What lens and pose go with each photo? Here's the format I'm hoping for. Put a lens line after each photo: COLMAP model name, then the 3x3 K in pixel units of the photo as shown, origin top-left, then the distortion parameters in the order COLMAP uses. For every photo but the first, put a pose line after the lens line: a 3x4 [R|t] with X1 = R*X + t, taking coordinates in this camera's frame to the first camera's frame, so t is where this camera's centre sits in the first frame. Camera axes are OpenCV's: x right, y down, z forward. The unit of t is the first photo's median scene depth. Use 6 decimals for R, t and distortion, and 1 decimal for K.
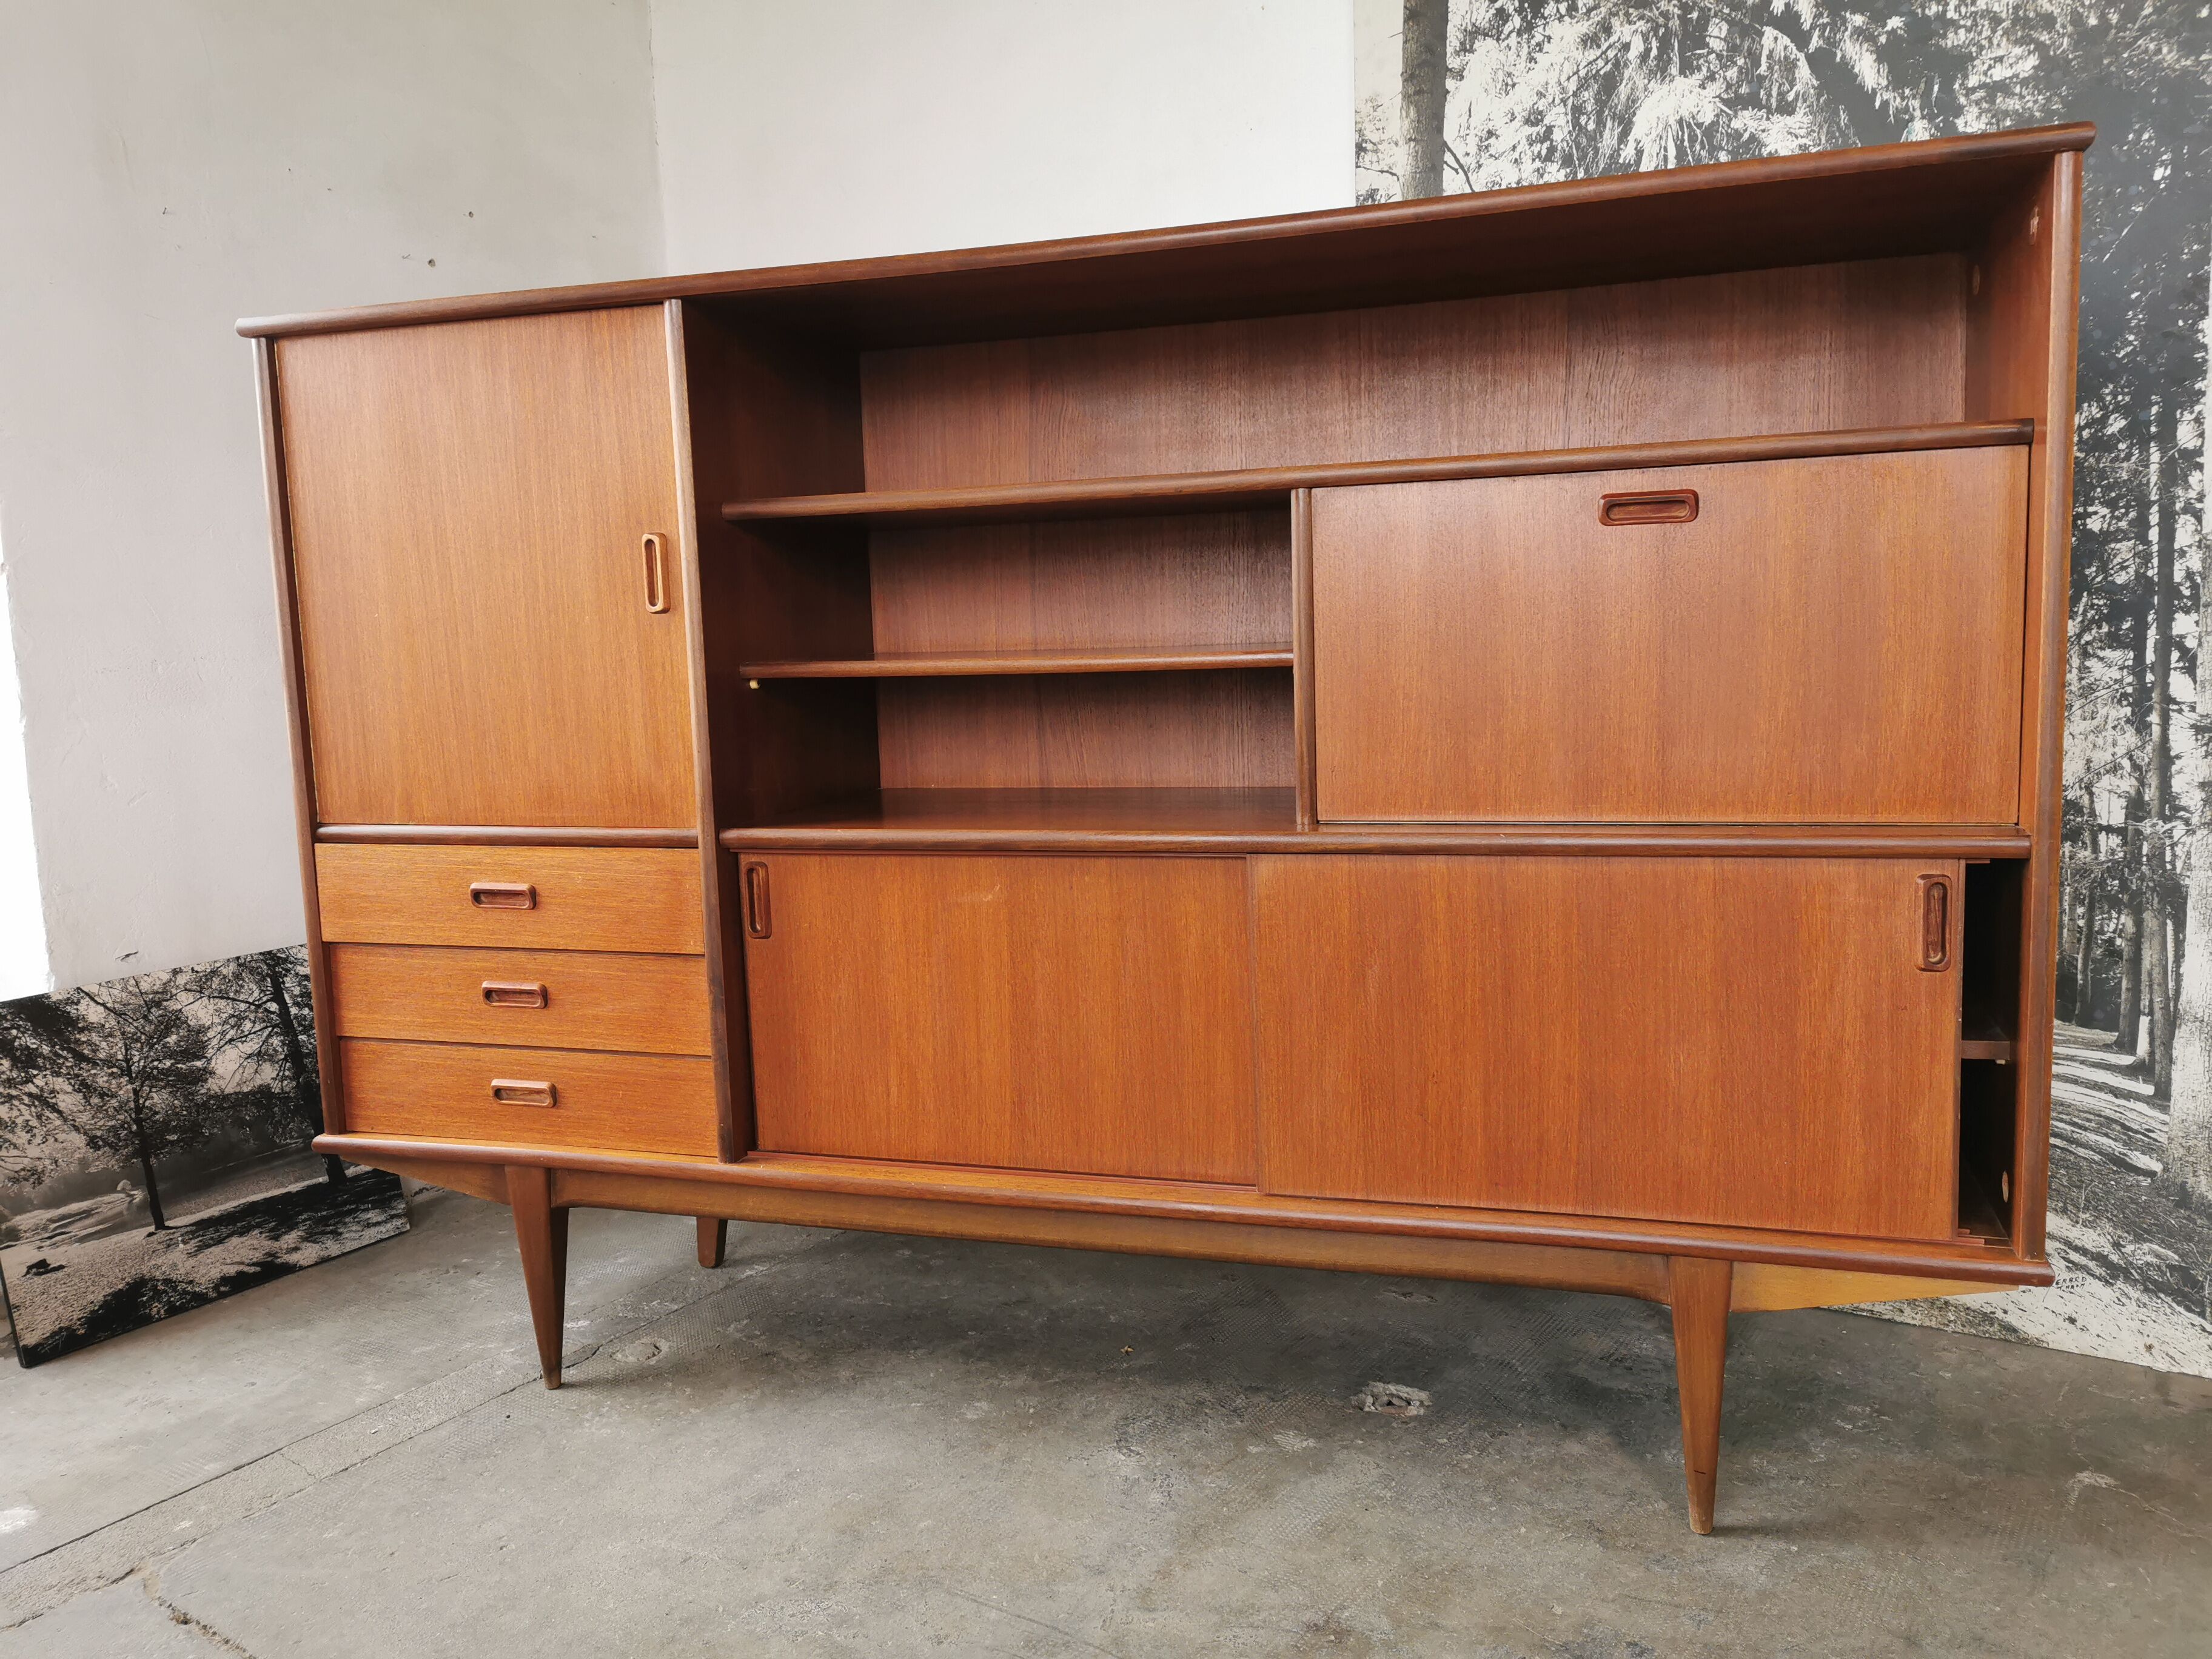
lens RADIAL K [[1716.0, 0, 1108.4], [0, 1716.0, 820.6], [0, 0, 1]] dist [0.082816, -0.132315]
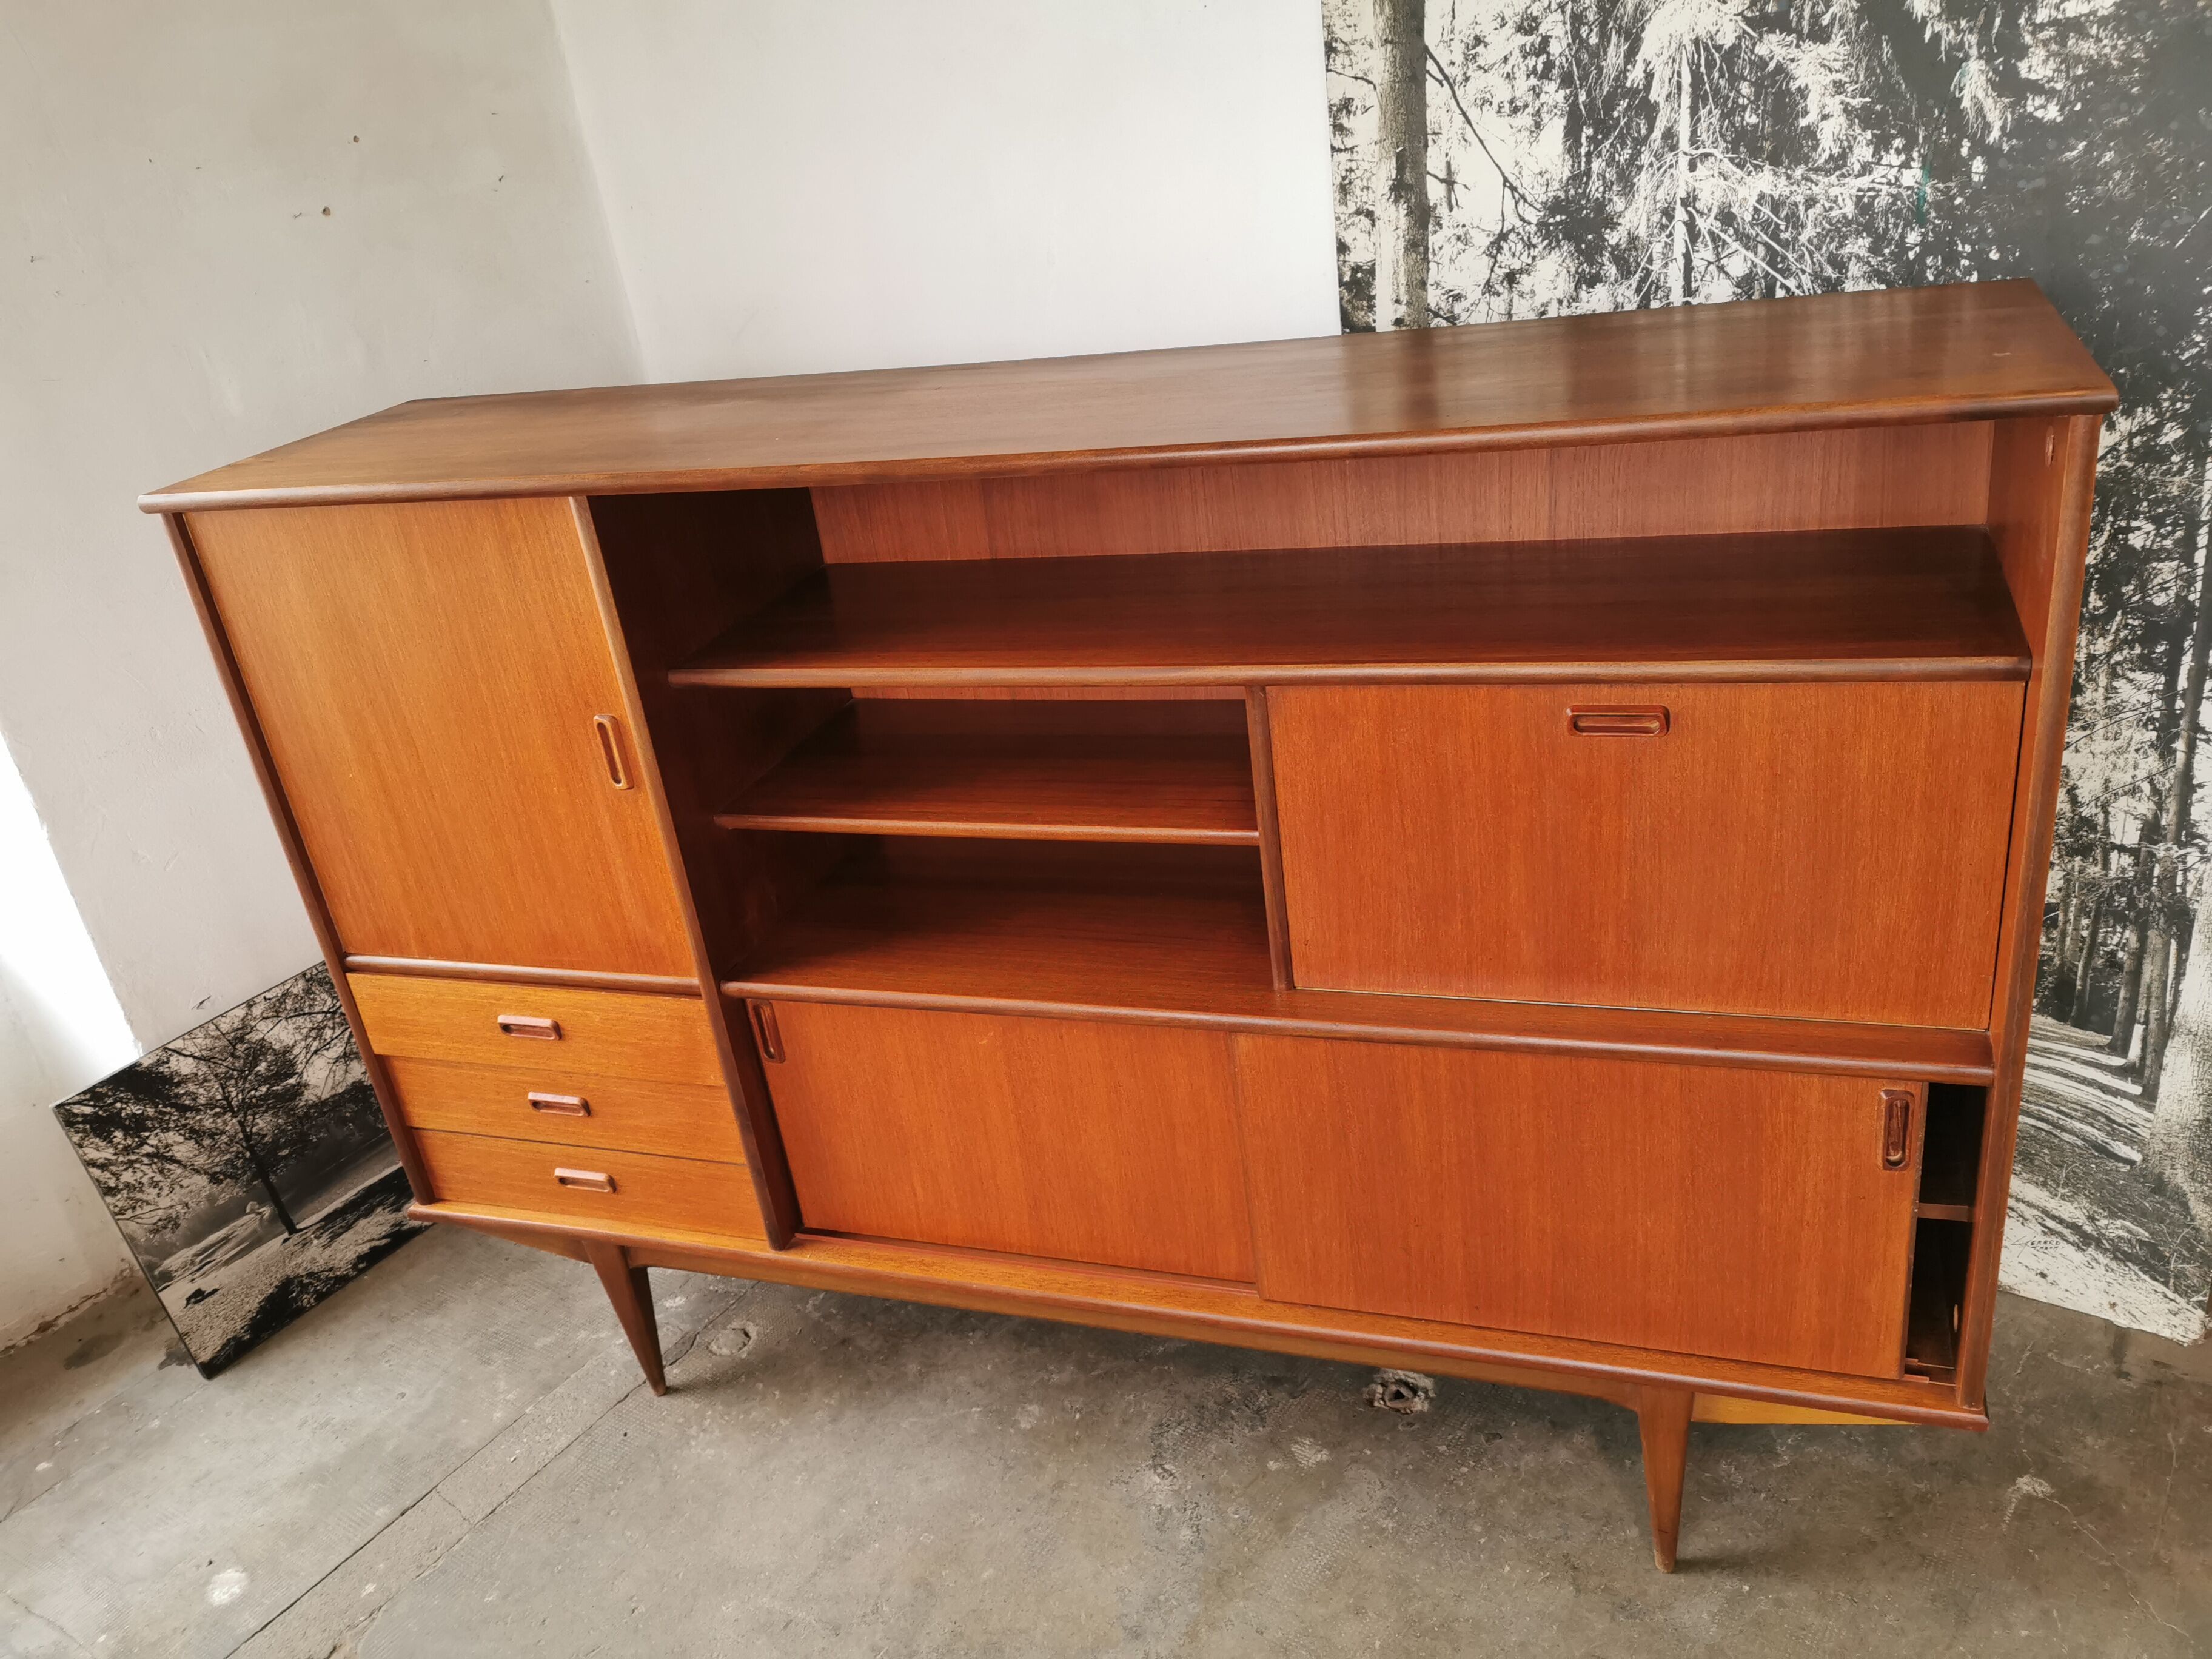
lens RADIAL K [[1715.5, 0, 1101.6], [0, 1715.5, 856.1], [0, 0, 1]] dist [0.070860, -0.103406]
pose [[0.995070, -0.074187, -0.065814, 0.063846], [0.091582, 0.942034, 0.322777, -0.321949], [0.038053, -0.327213, 0.944184, 0.052839]]
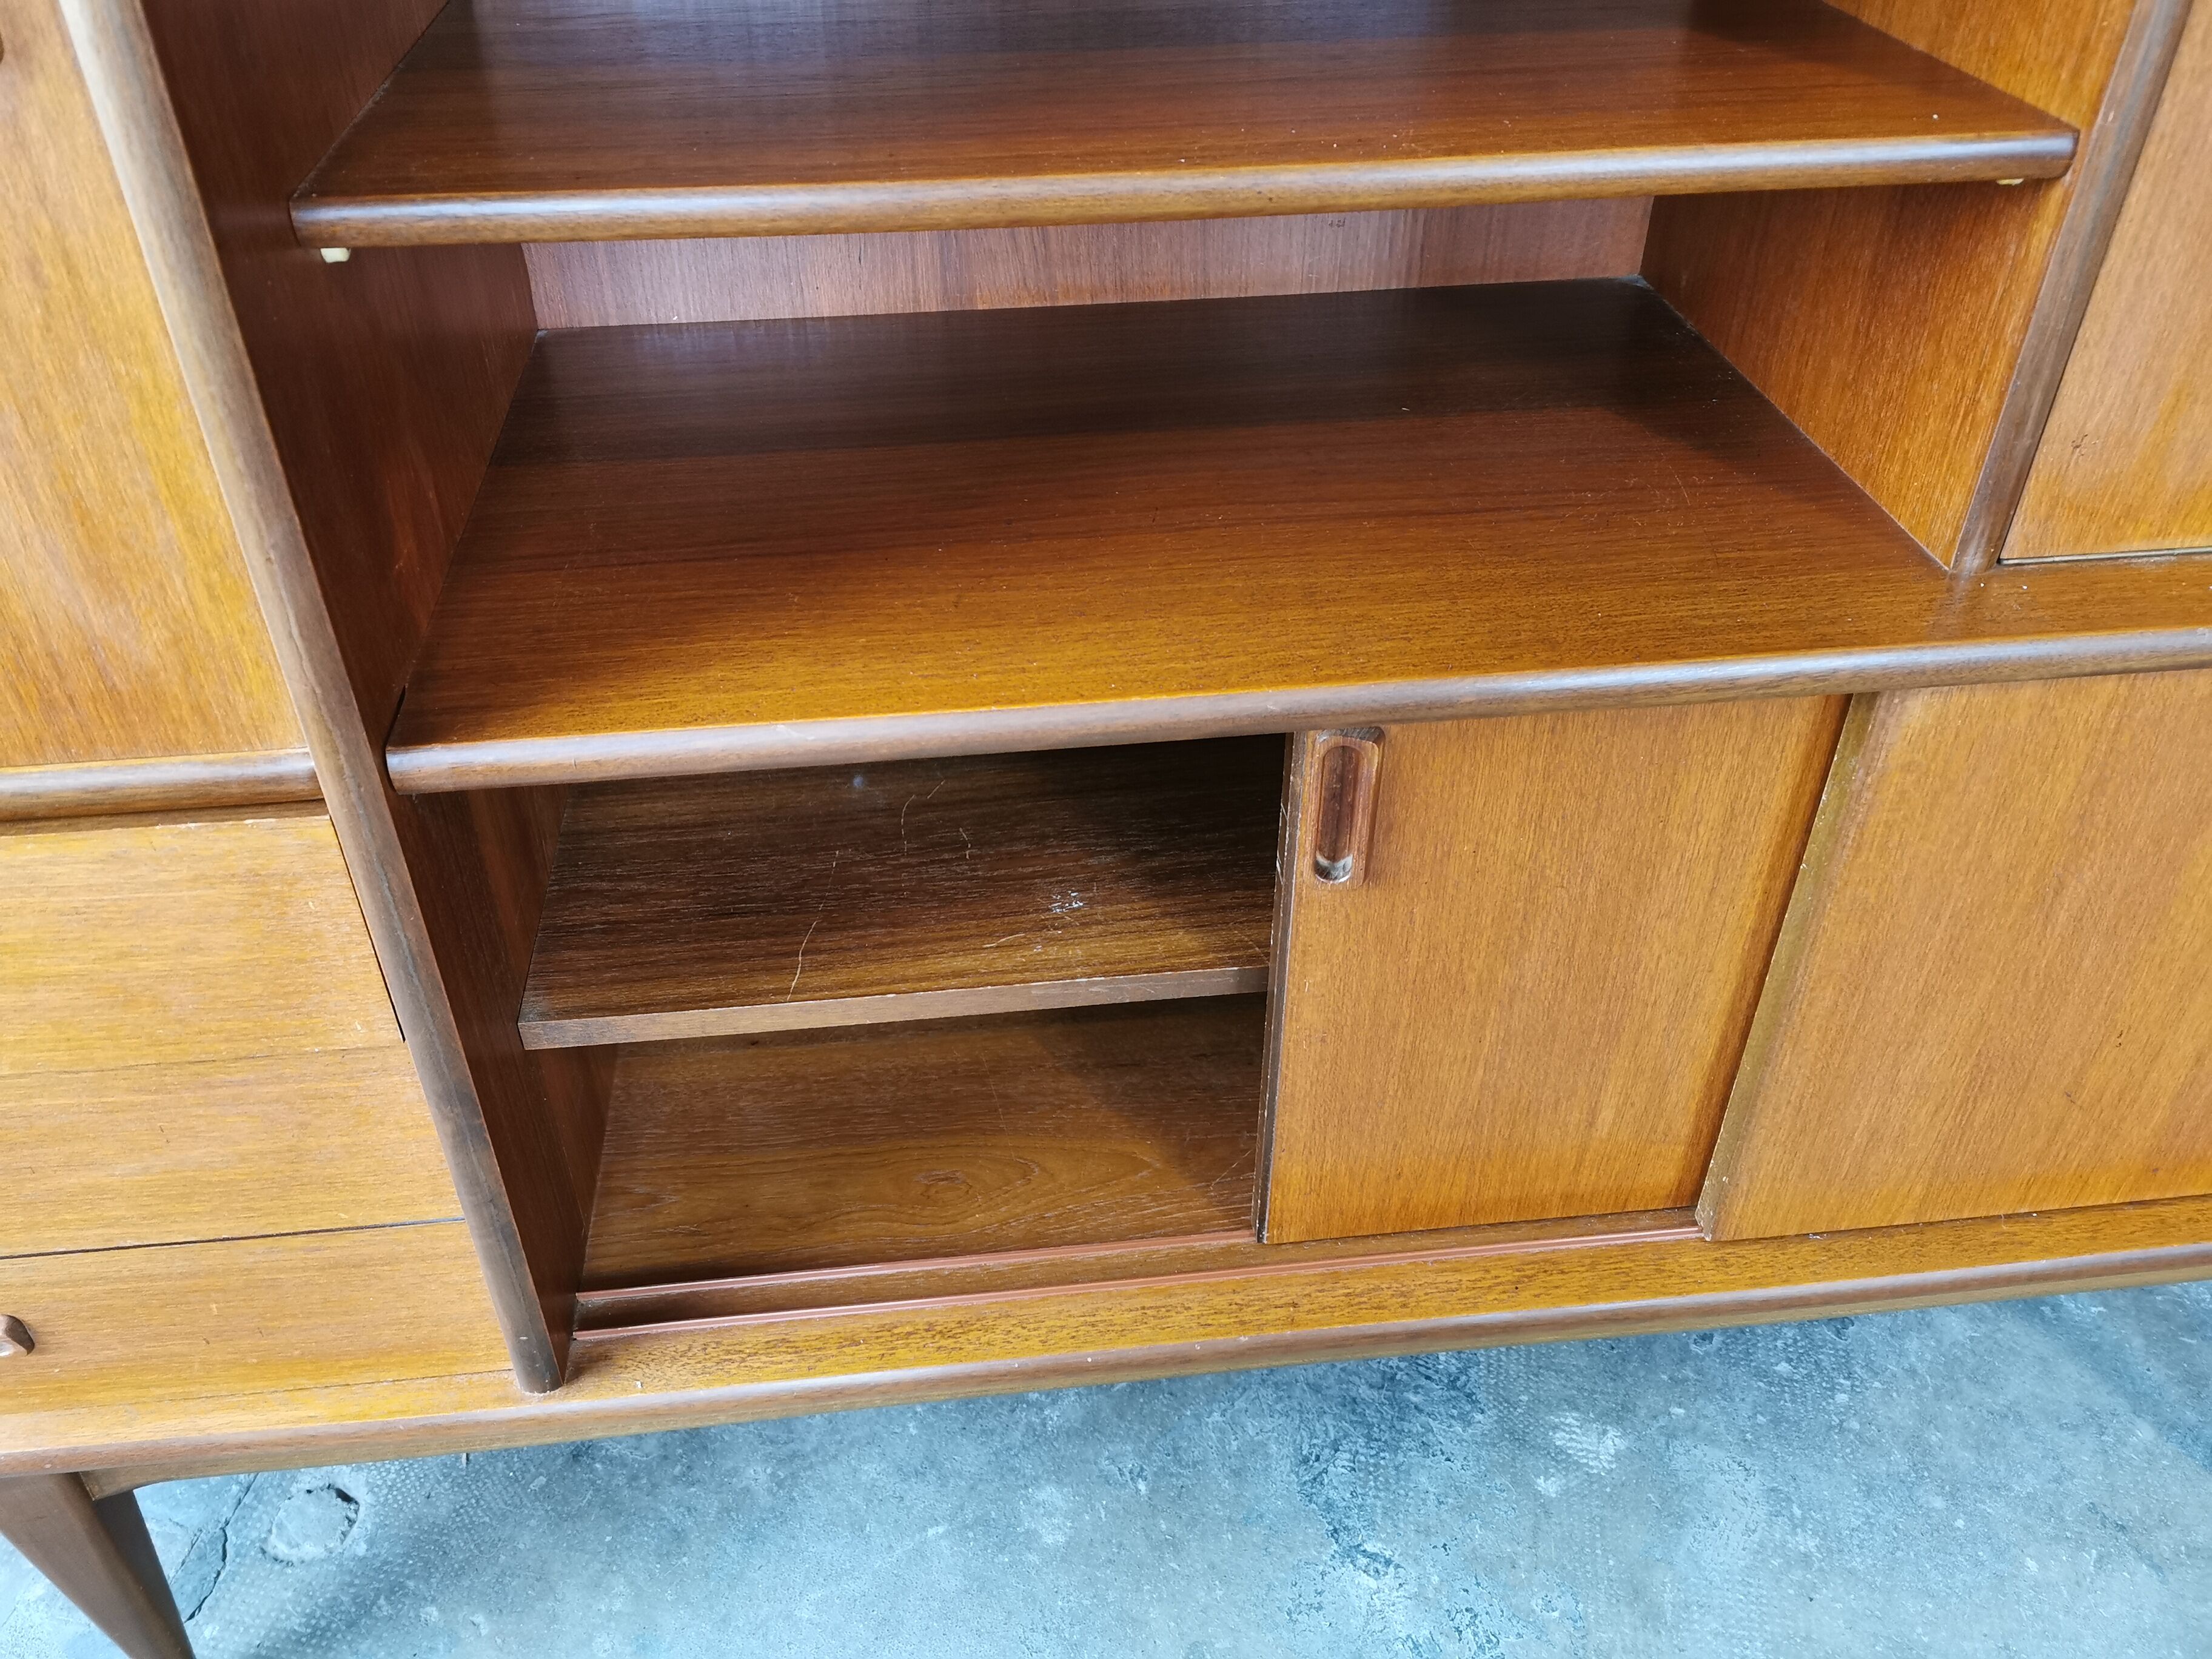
lens RADIAL K [[1712.8, 0, 1085.4], [0, 1712.8, 828.0], [0, 0, 1]] dist [0.081003, -0.128830]
pose [[0.913341, -0.223018, 0.340692, -0.186327], [0.023206, 0.863827, 0.503254, -0.125750], [-0.406534, -0.451736, 0.794144, 0.574266]]
